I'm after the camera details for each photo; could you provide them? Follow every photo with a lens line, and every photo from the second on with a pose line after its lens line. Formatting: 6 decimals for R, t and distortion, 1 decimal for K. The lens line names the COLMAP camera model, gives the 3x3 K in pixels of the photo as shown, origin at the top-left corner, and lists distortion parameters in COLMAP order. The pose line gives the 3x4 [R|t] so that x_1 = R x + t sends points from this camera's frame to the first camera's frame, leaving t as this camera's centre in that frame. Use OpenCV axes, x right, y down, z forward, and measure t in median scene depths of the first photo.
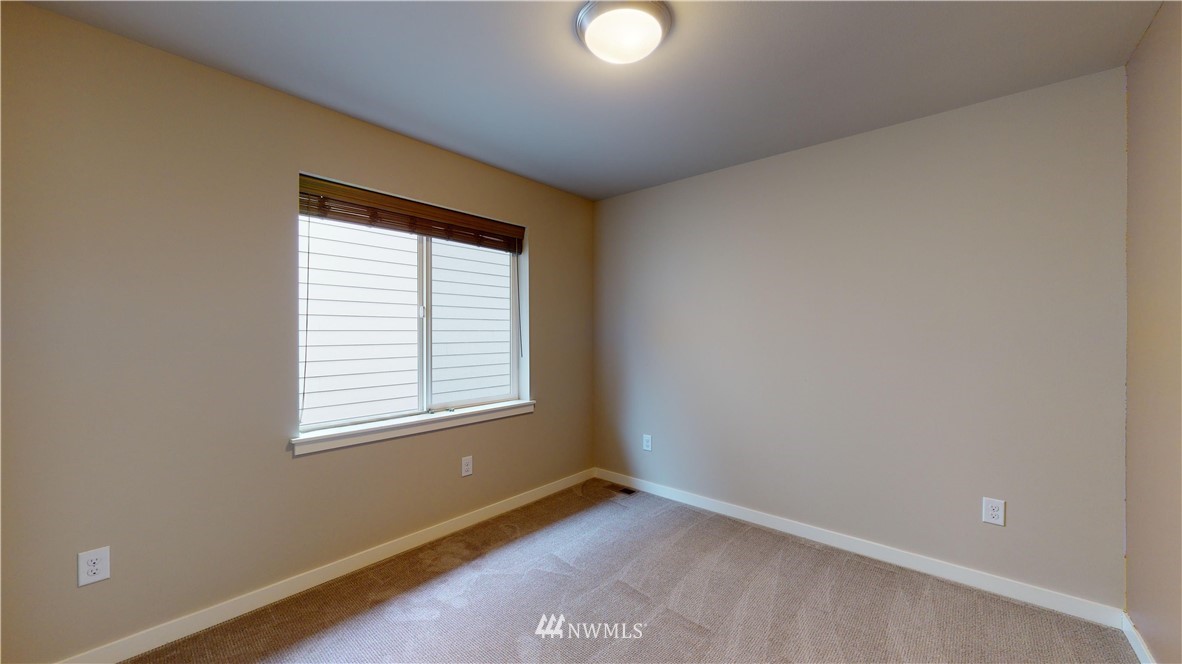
lens RADIAL K [[487.8, 0, 591.0], [0, 487.8, 332.0], [0, 0, 1]] dist [0.001089, -0.000281]
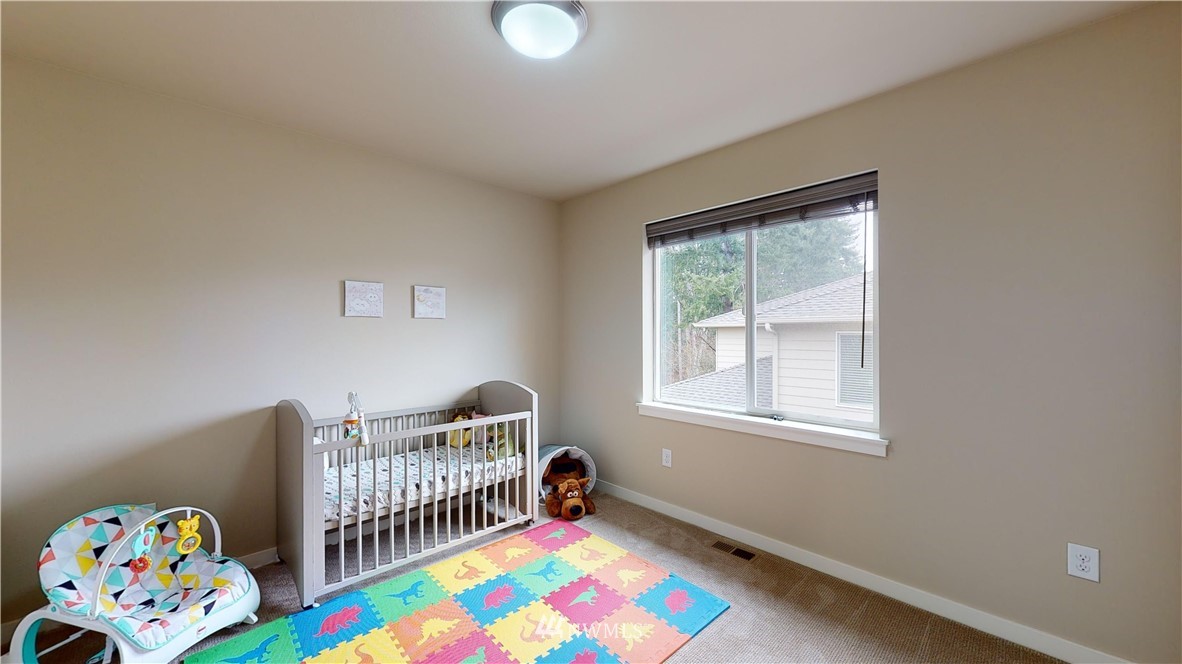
lens RADIAL K [[487.8, 0, 591.0], [0, 487.8, 332.0], [0, 0, 1]] dist [0.001089, -0.000281]
pose [[-0.213670, 0.000031, -0.976906, 0.220359], [0.008794, 0.999960, -0.001892, 0.000224], [0.976866, -0.008995, -0.213662, 0.288856]]
